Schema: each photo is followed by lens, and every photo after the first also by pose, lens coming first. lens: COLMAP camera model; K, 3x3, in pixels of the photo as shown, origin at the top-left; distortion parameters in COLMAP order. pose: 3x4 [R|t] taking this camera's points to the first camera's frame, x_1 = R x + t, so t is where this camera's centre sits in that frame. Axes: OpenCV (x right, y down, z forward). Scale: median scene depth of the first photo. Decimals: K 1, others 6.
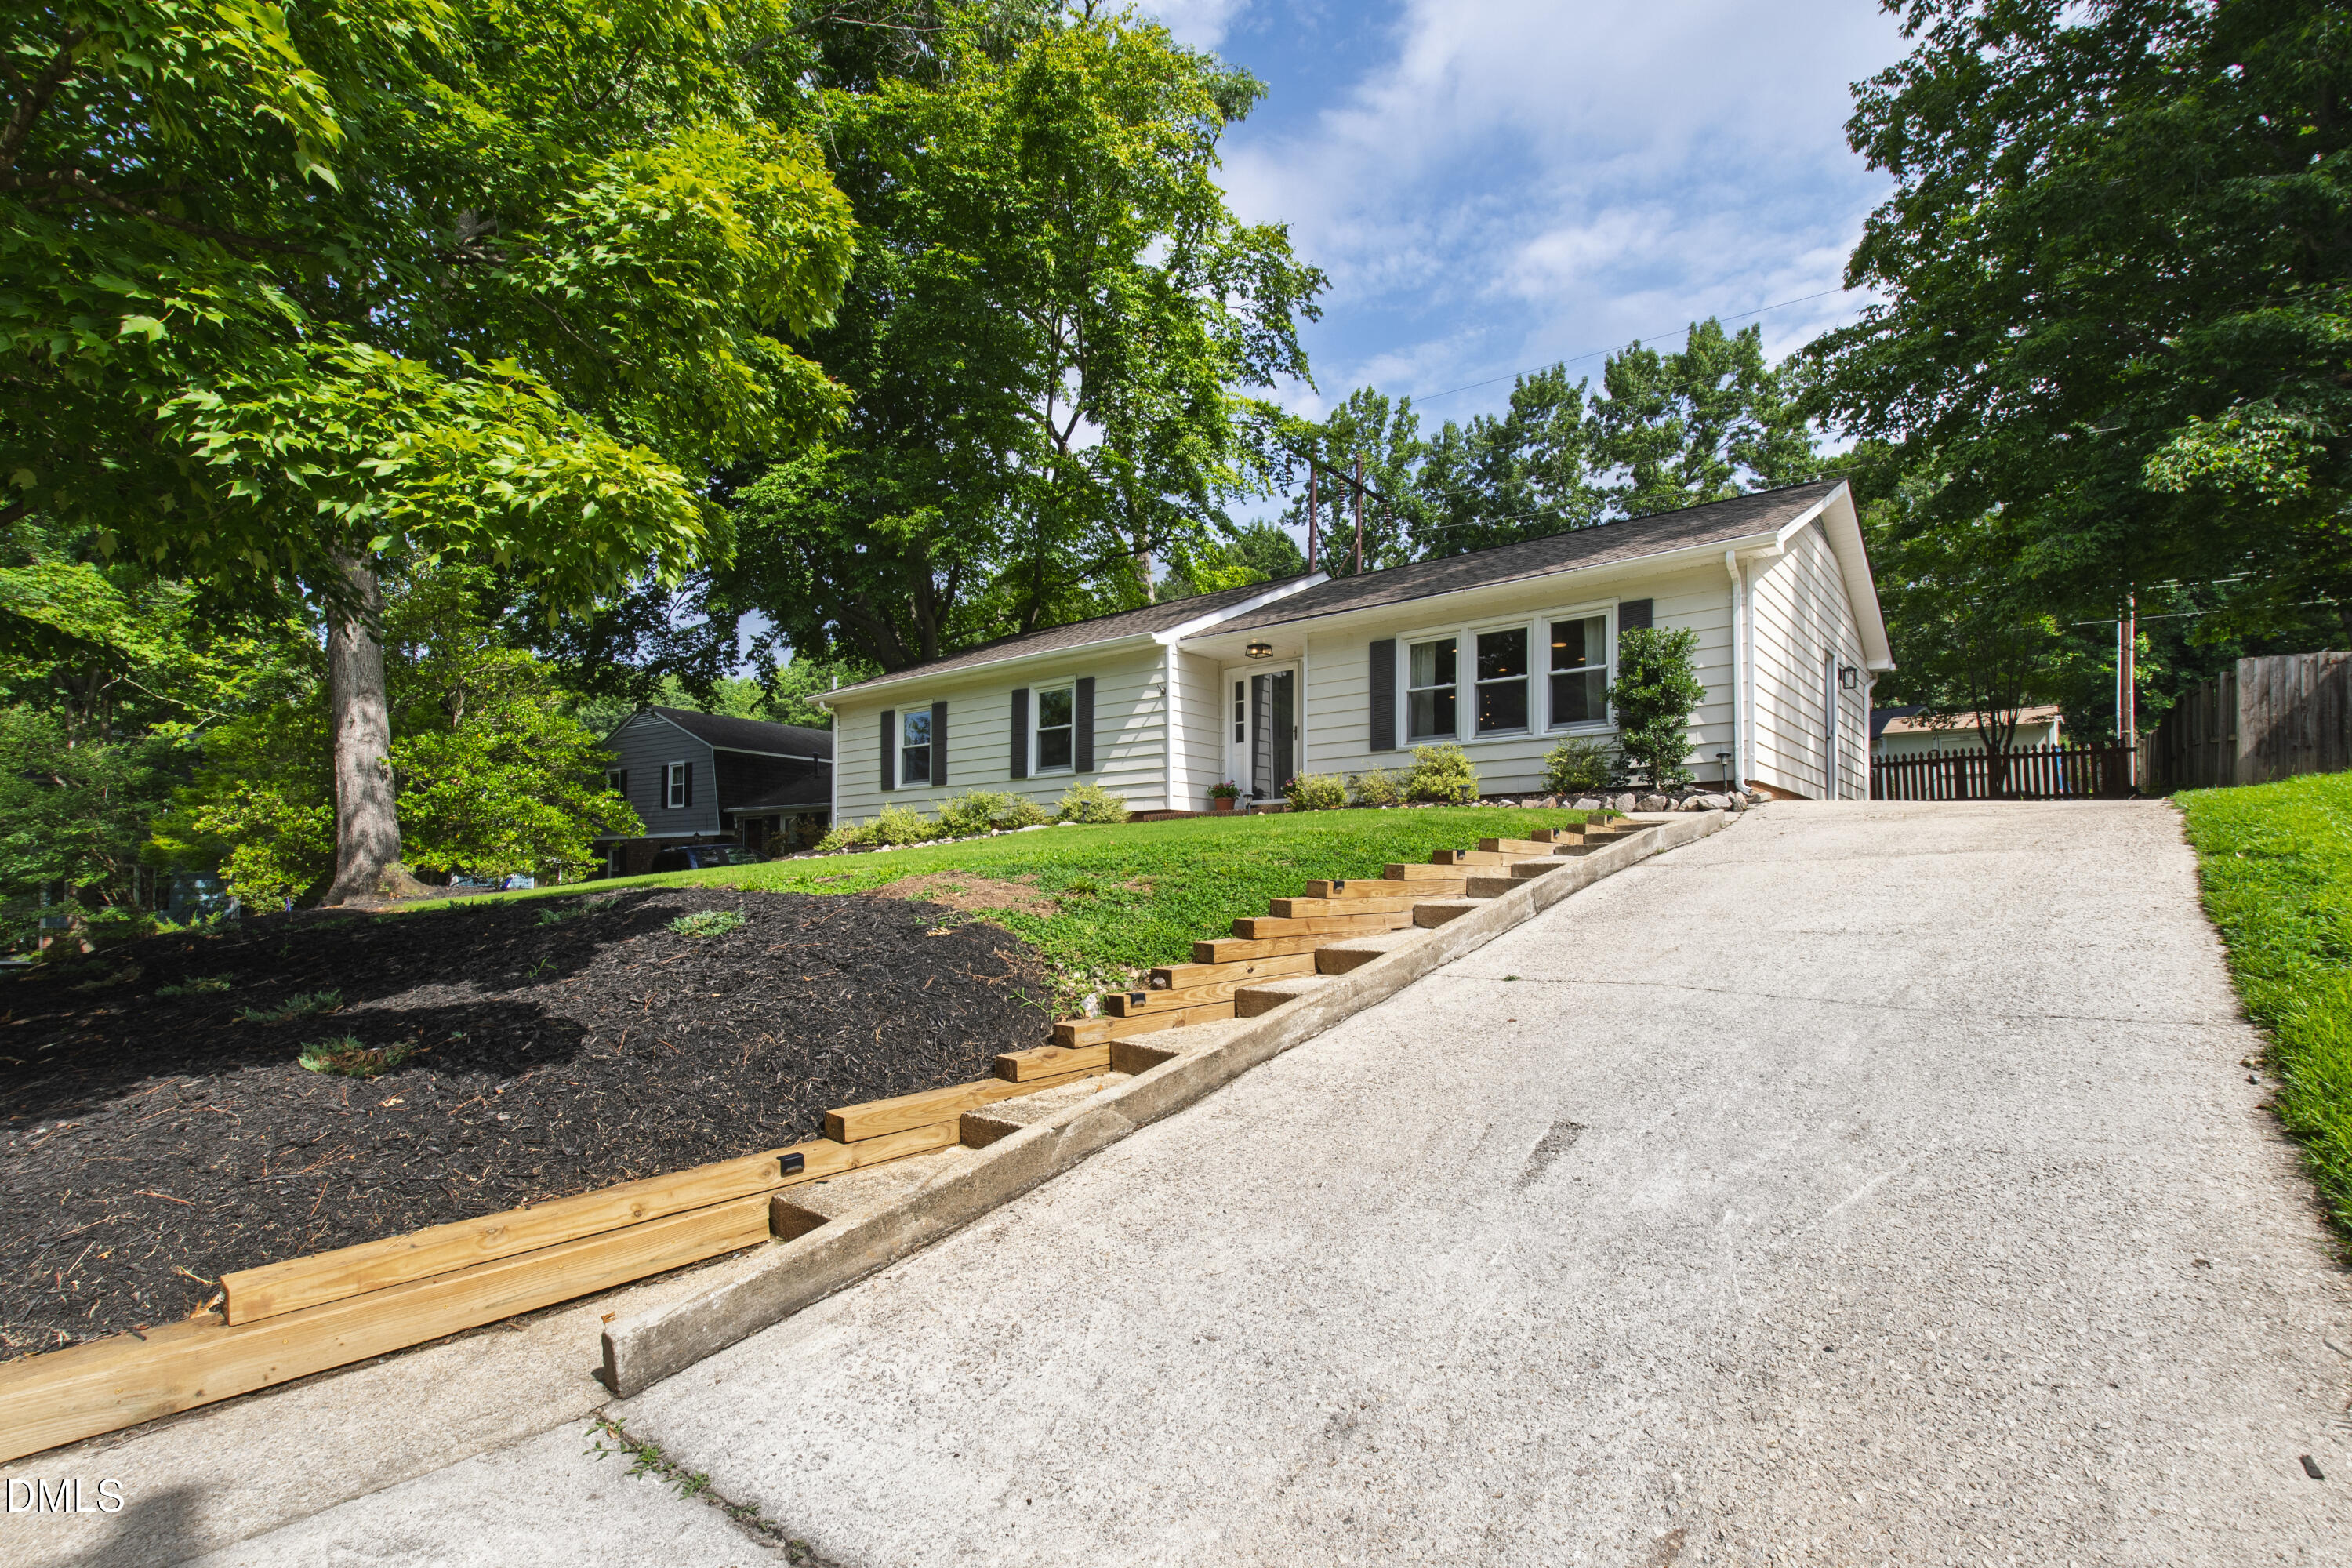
lens RADIAL K [[1040.2, 0, 1176.0], [0, 1040.2, 784.0], [0, 0, 1]] dist [-0.001711, -0.000210]
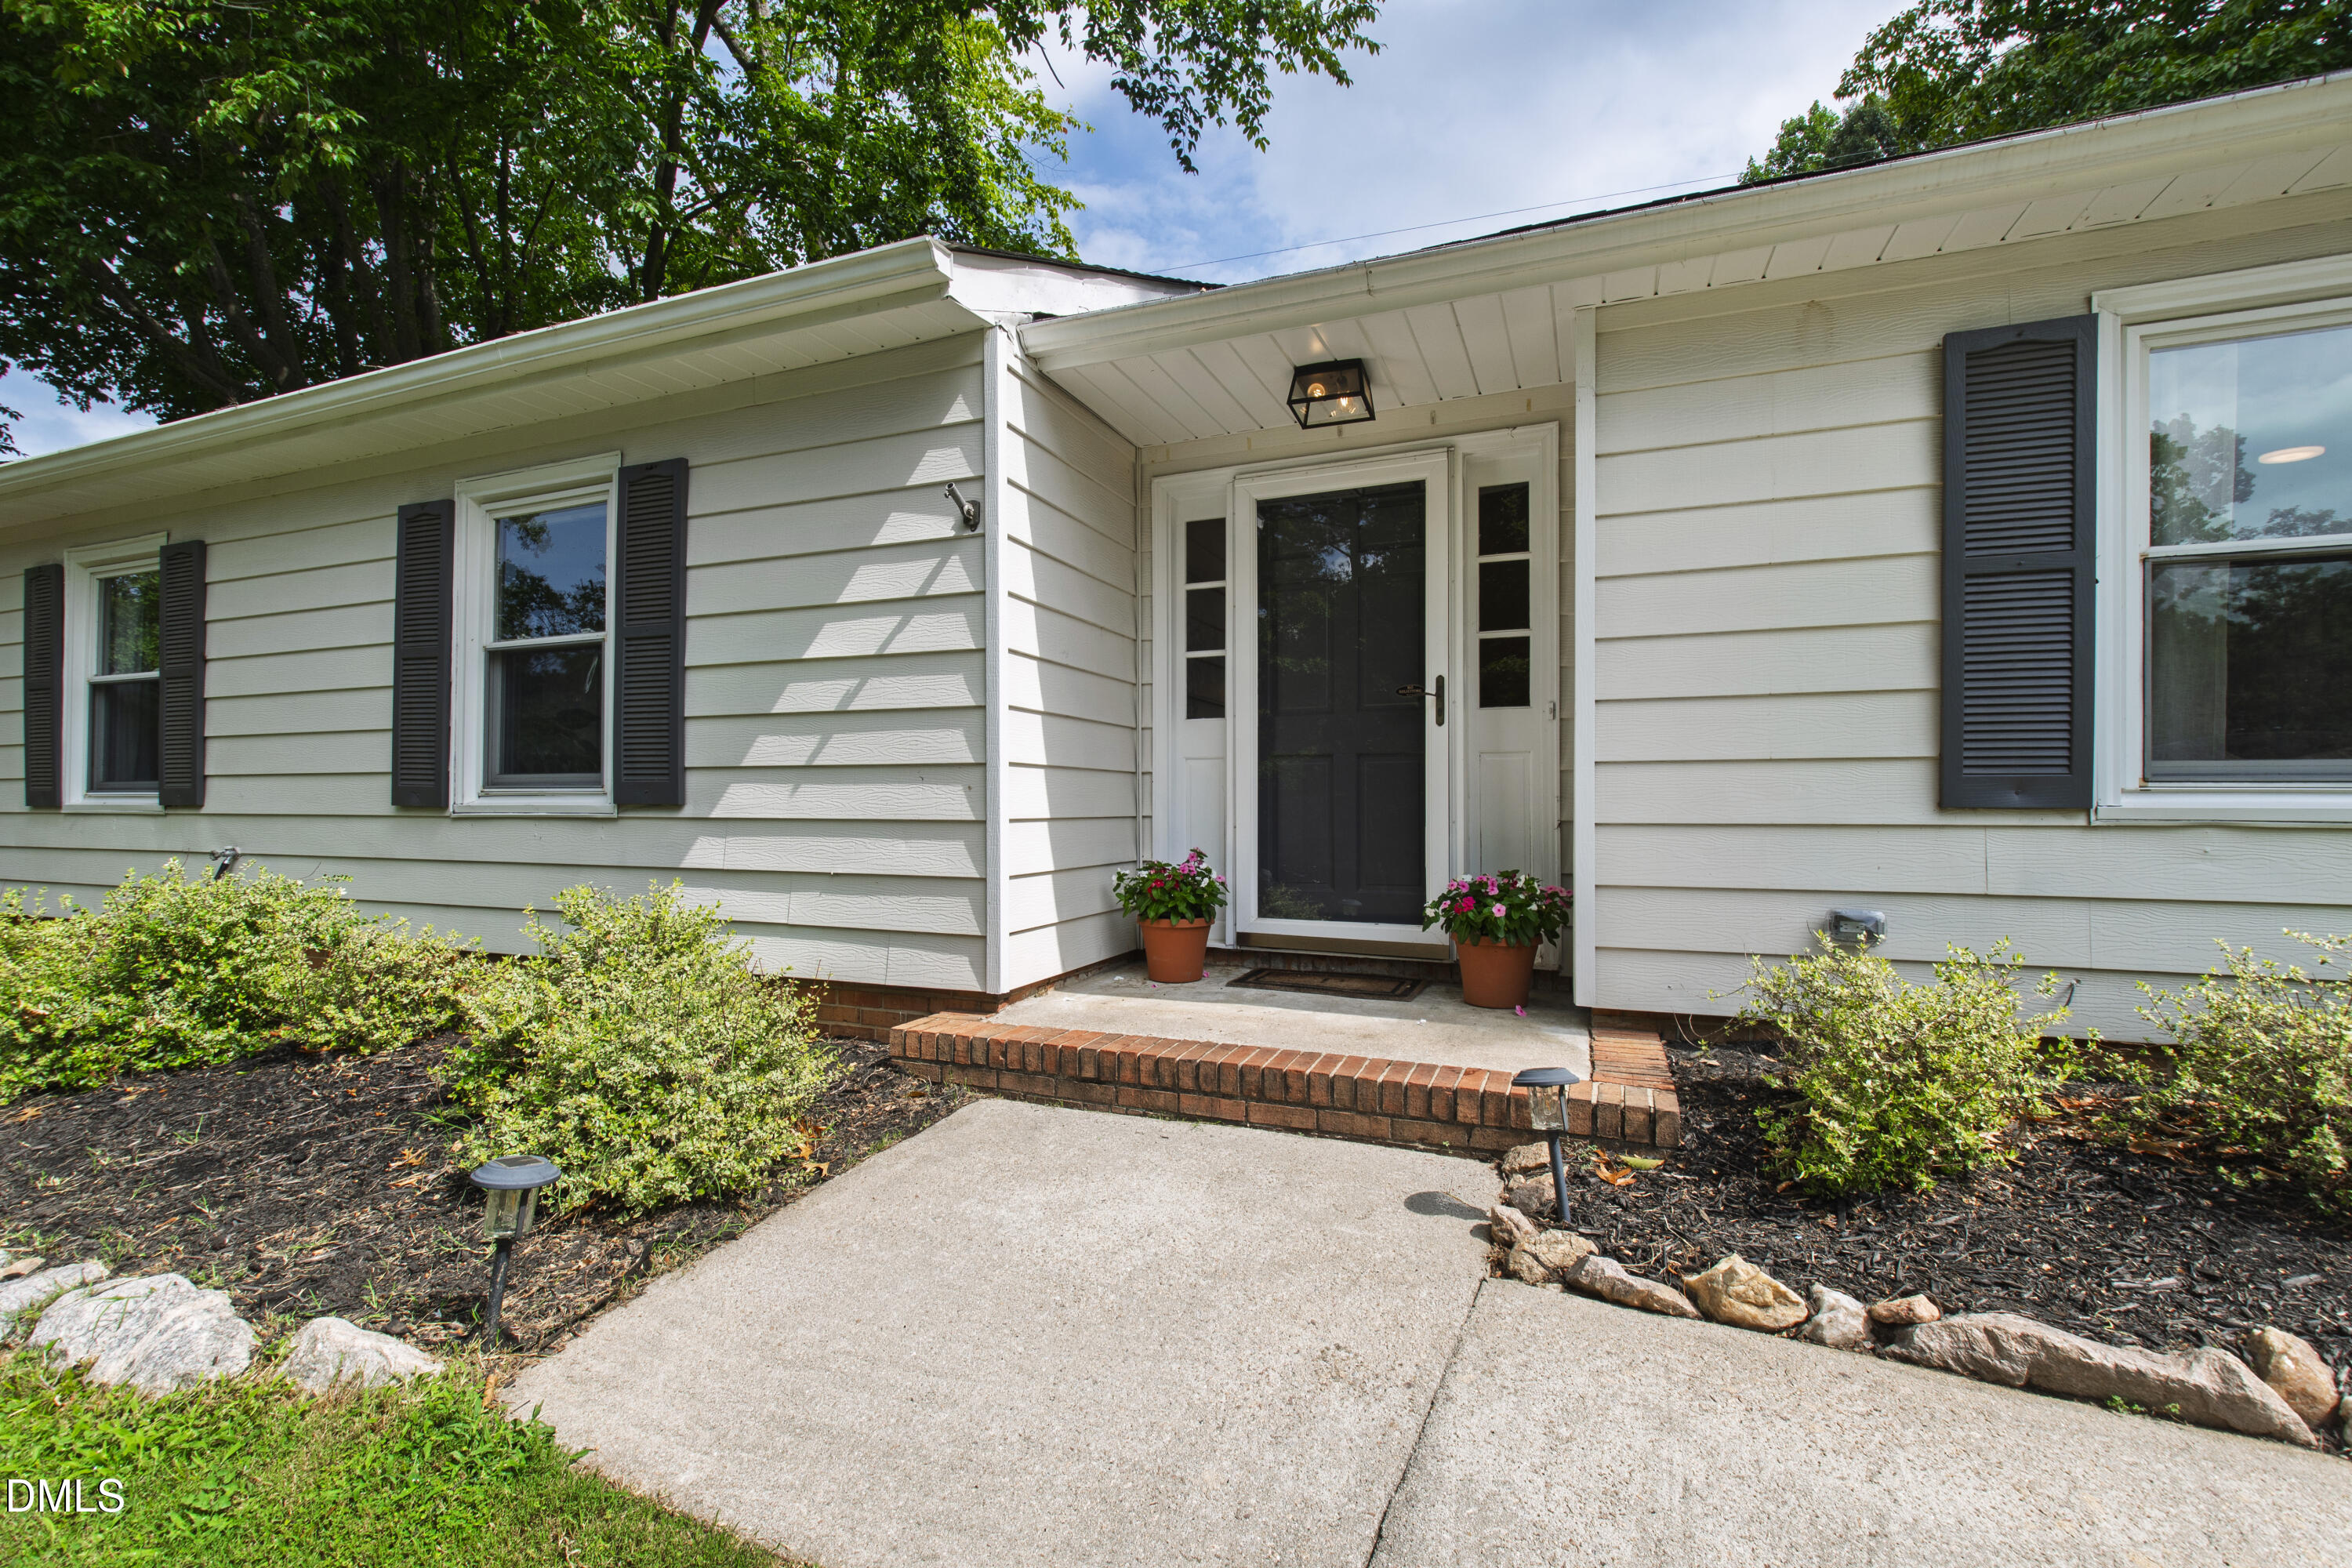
lens RADIAL K [[1040.2, 0, 1176.0], [0, 1040.2, 784.0], [0, 0, 1]] dist [-0.001711, -0.000210]
pose [[0.956357, 0.009738, 0.292037, -0.036306], [-0.029430, 0.997572, 0.063114, -0.040717], [-0.290713, -0.068954, 0.954322, 0.722267]]
